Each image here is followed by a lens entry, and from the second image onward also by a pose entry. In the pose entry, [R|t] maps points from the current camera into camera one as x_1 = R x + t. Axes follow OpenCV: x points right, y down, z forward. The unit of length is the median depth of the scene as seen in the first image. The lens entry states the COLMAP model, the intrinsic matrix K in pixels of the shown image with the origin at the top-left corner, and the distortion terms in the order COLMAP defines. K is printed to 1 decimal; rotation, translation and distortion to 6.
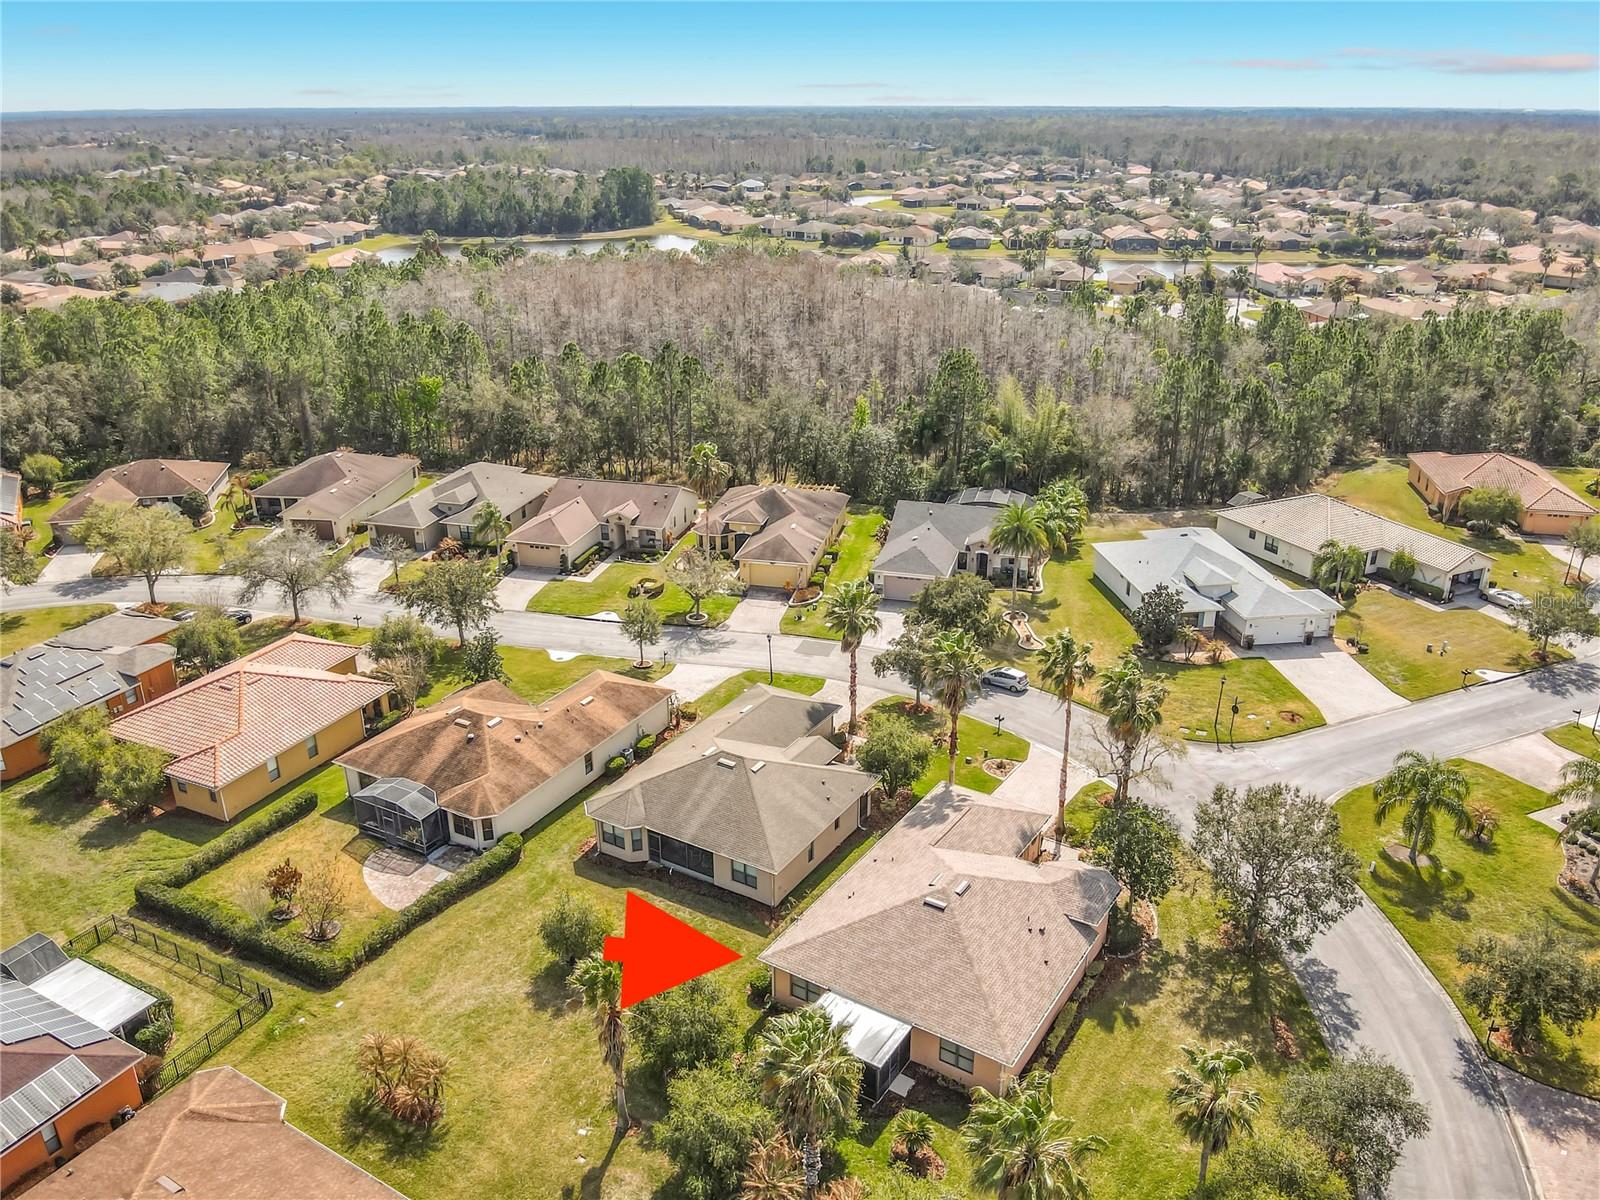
lens RADIAL K [[1197.9, 0, 800.0], [0, 1197.9, 600.0], [0, 0, 1]] dist [-0.035087, 0.009711]
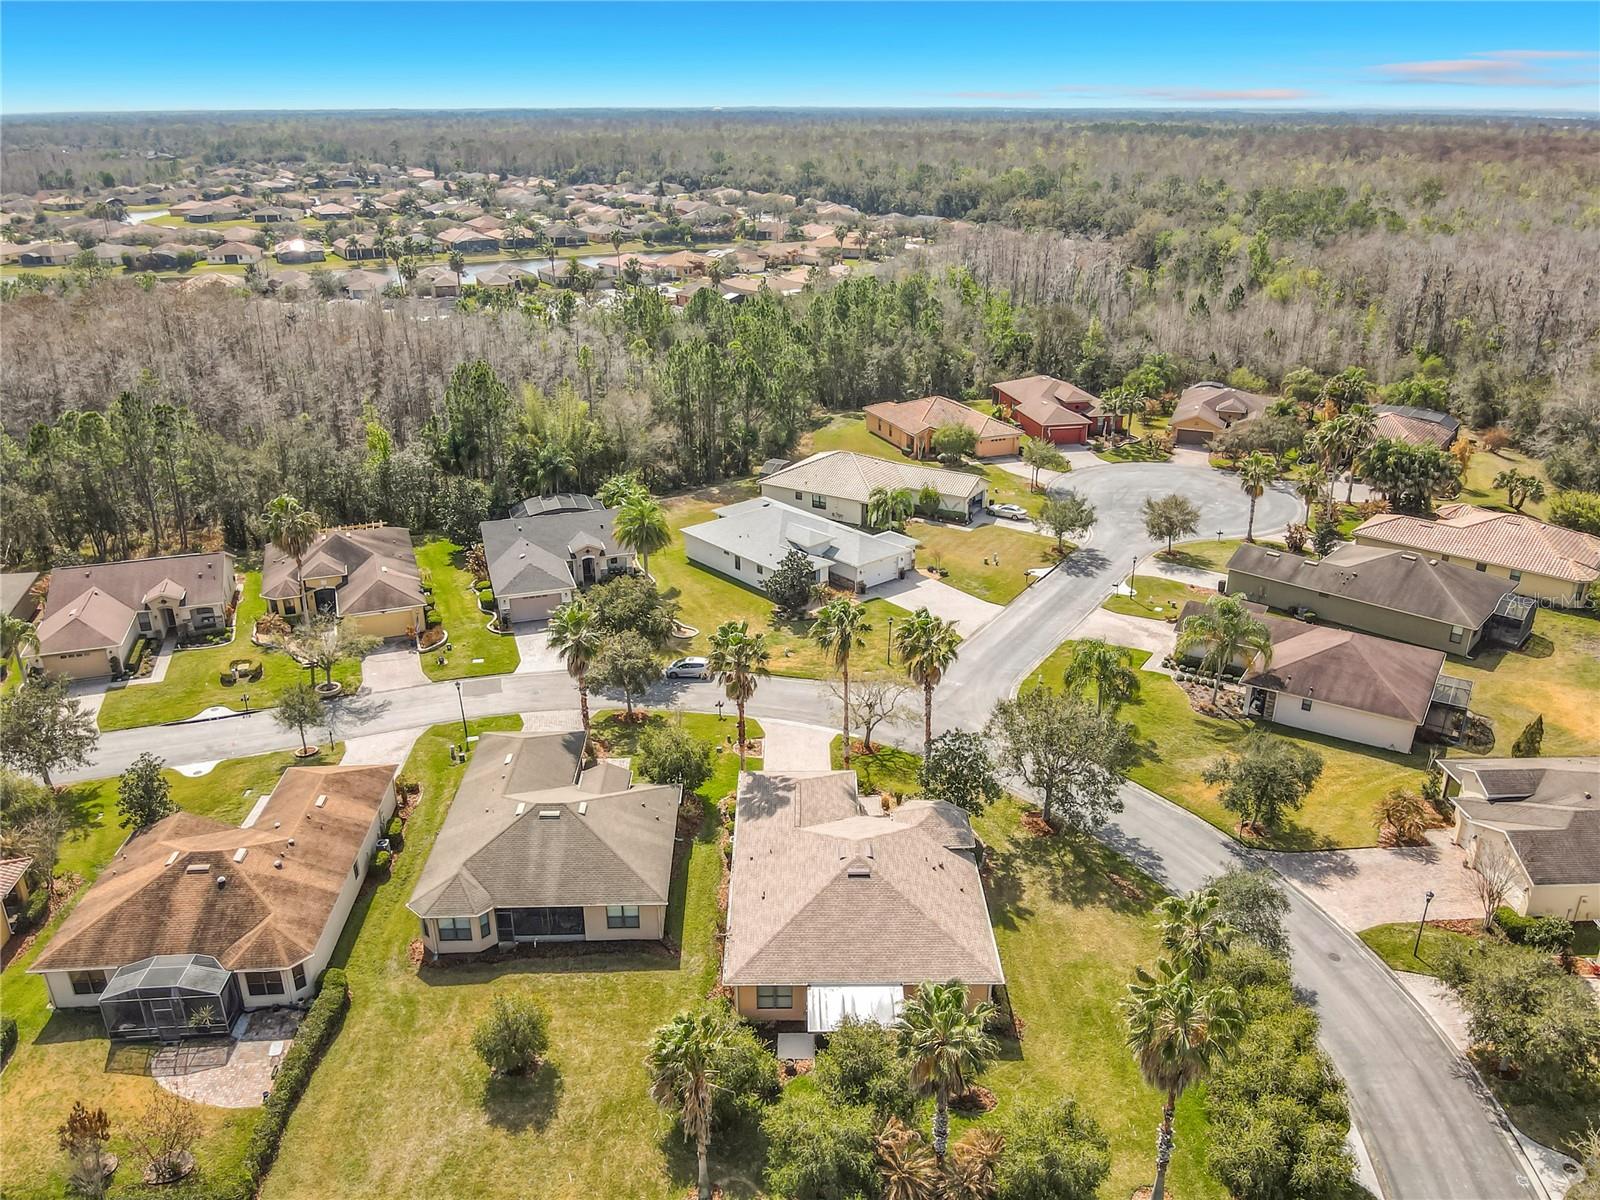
lens RADIAL K [[1192.7, 0, 800.0], [0, 1192.7, 600.0], [0, 0, 1]] dist [-0.039328, 0.031647]
pose [[0.837975, -0.207555, 0.504697, -0.203443], [0.207737, 0.976541, 0.056682, -0.024078], [-0.504622, 0.057346, 0.861434, 0.057931]]
